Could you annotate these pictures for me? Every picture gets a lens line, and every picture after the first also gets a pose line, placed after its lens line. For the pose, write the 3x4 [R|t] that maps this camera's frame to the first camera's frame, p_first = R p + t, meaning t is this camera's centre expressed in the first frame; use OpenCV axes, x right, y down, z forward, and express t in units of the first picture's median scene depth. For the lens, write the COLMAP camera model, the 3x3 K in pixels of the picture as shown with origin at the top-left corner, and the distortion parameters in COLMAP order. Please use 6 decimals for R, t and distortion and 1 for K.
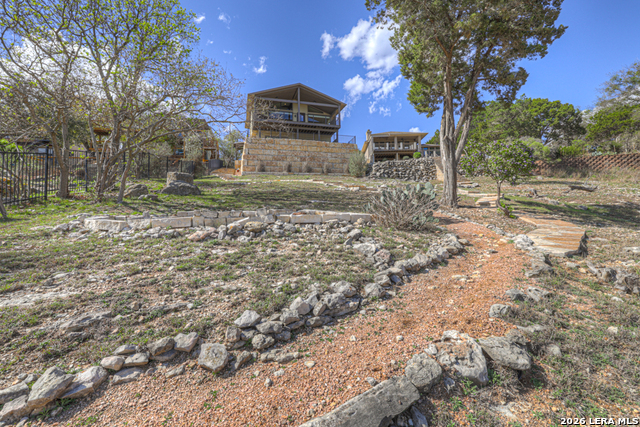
lens RADIAL K [[284.5, 0, 317.8], [0, 284.5, 211.0], [0, 0, 1]] dist [-0.055471, 0.021634]
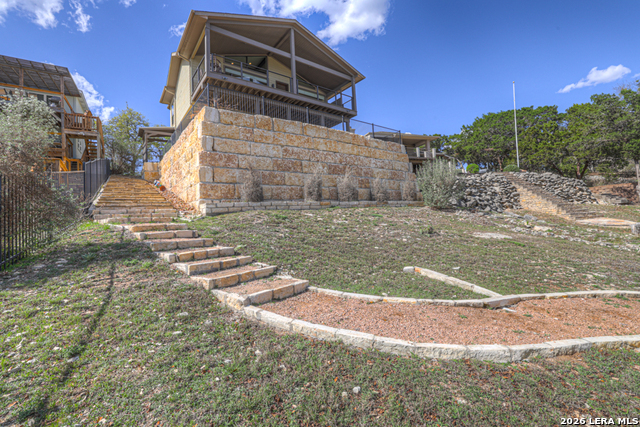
lens RADIAL K [[284.5, 0, 317.8], [0, 284.5, 211.0], [0, 0, 1]] dist [-0.055471, 0.021634]
pose [[0.937663, -0.013749, 0.347275, -0.197705], [0.017496, 0.999818, -0.007658, -0.094599], [-0.347106, 0.013256, 0.937732, 0.489877]]
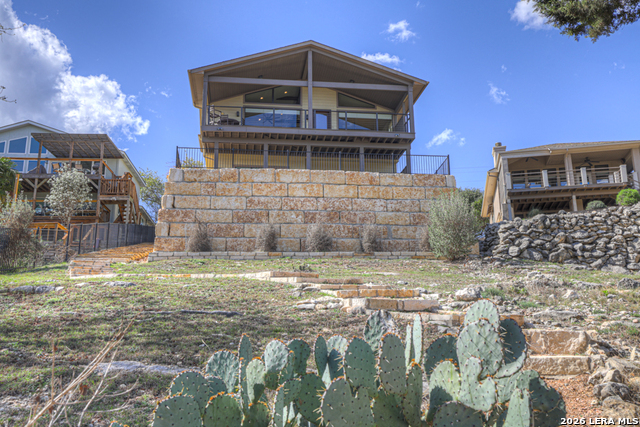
lens RADIAL K [[622.8, 0, 324.9], [0, 622.8, 200.3], [0, 0, 1]] dist [0.052530, 0.029706]
pose [[0.989128, -0.033442, -0.143206, 0.076909], [0.002196, 0.977051, -0.212993, -0.018622], [0.147042, 0.210363, 0.966502, 0.140588]]
